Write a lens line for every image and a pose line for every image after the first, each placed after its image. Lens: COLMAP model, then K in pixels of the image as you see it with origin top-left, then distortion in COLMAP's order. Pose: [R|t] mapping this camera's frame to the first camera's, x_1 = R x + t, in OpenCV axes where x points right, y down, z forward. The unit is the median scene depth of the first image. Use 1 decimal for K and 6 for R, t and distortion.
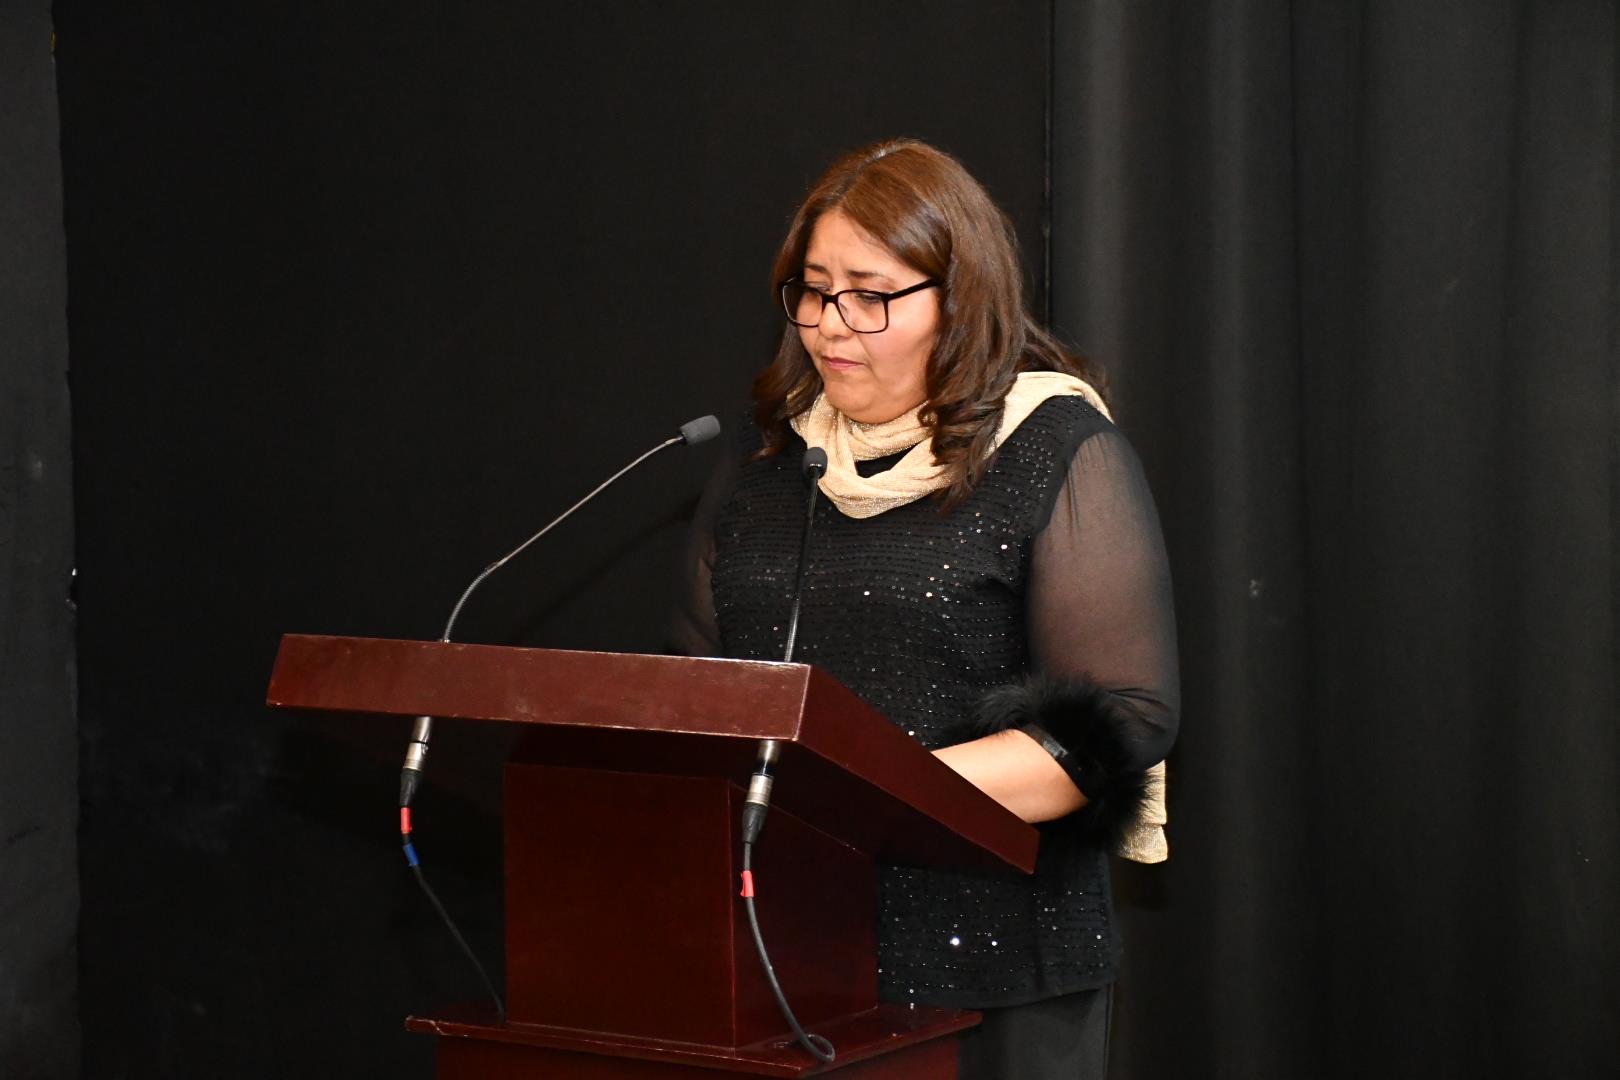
lens RADIAL K [[4408.8, 0, 810.0], [0, 4408.8, 540.0], [0, 0, 1]] dist [0.870897, 0.618382]
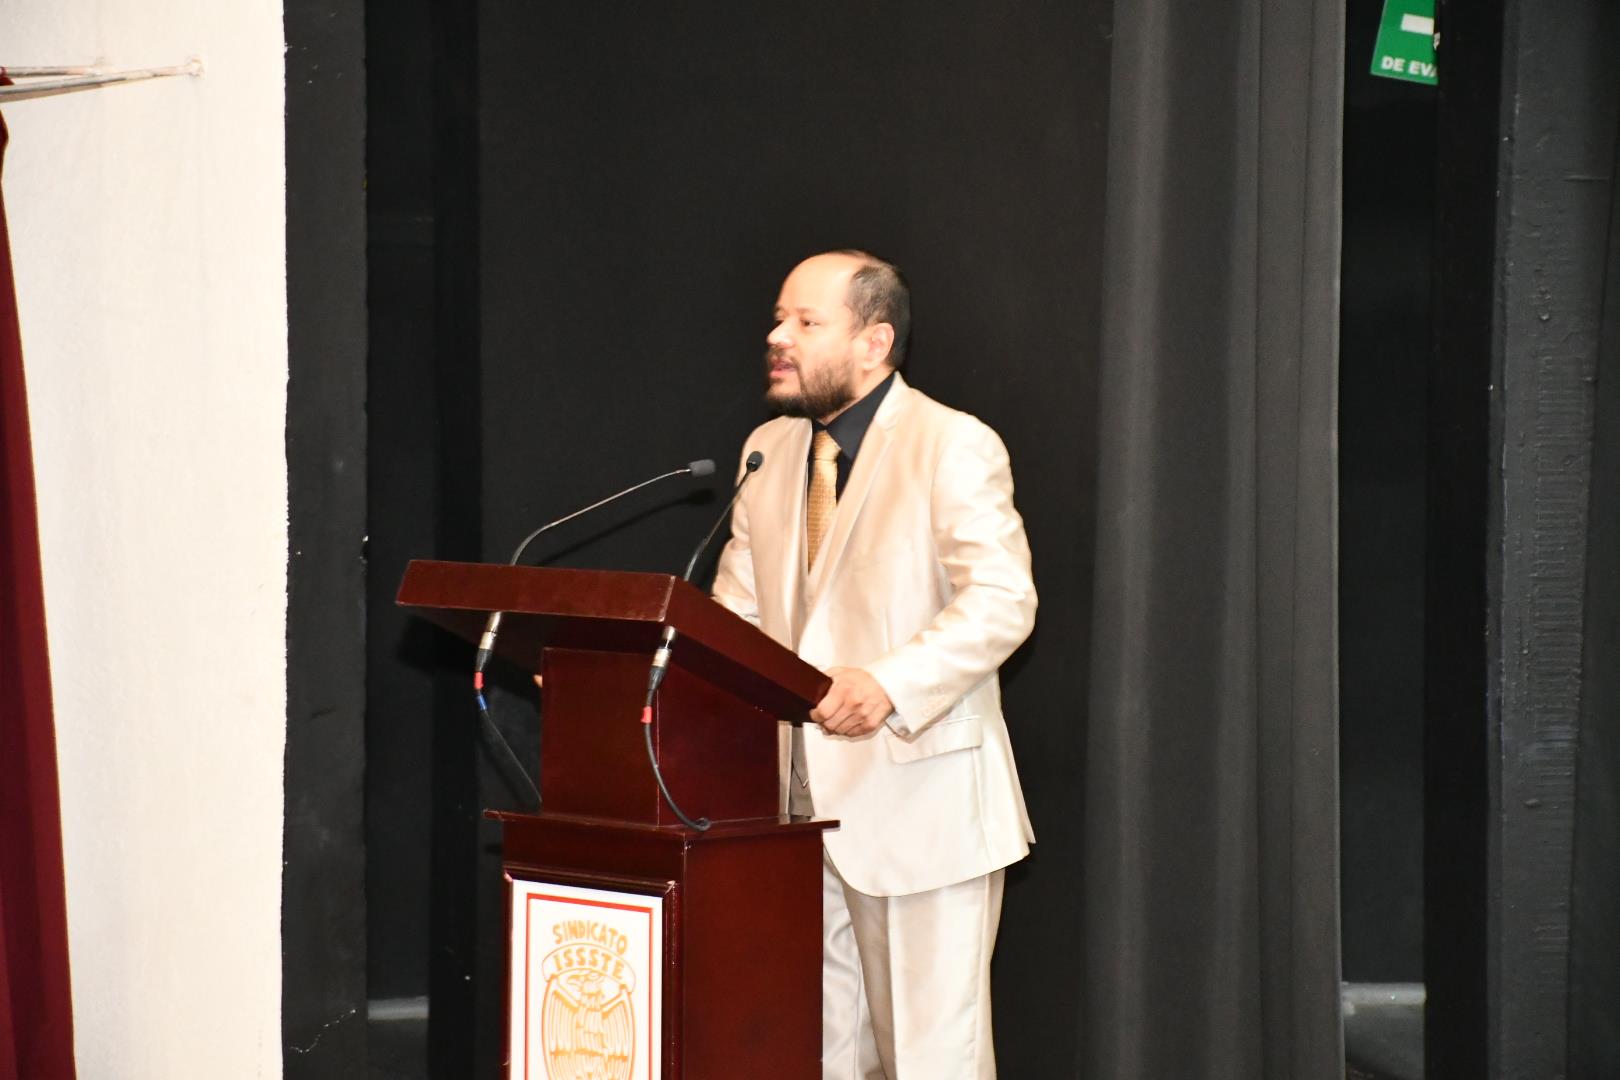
lens RADIAL K [[5501.4, 0, 810.0], [0, 5501.4, 540.0], [0, 0, 1]] dist [1.270077, 0.411272]
pose [[0.972634, 0.027824, -0.230671, 0.479539], [-0.036372, 0.998797, -0.032889, 0.074903], [0.229479, 0.040379, 0.972476, -0.884083]]
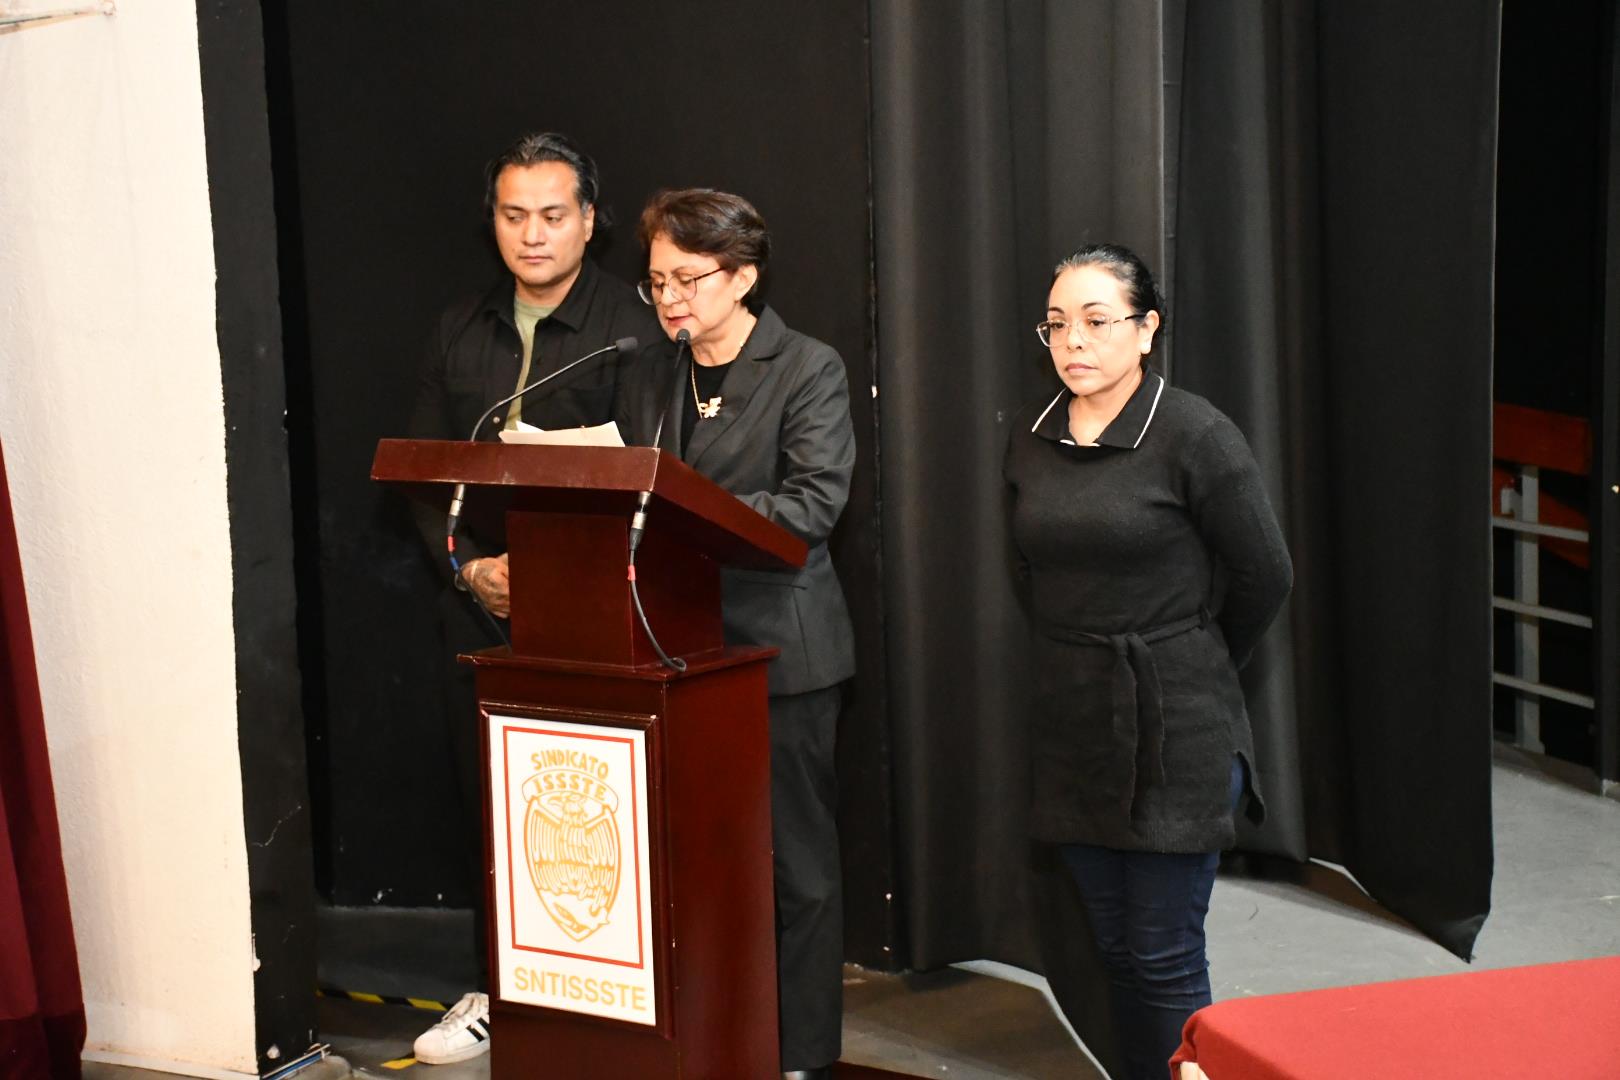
lens RADIAL K [[3033.8, 0, 810.0], [0, 3033.8, 540.0], [0, 0, 1]] dist [0.342557, 0.501939]
pose [[0.999032, -0.015443, -0.041197, 0.103492], [0.016894, 0.999241, 0.035102, 0.021942], [0.040623, -0.035764, 0.998534, -0.204827]]
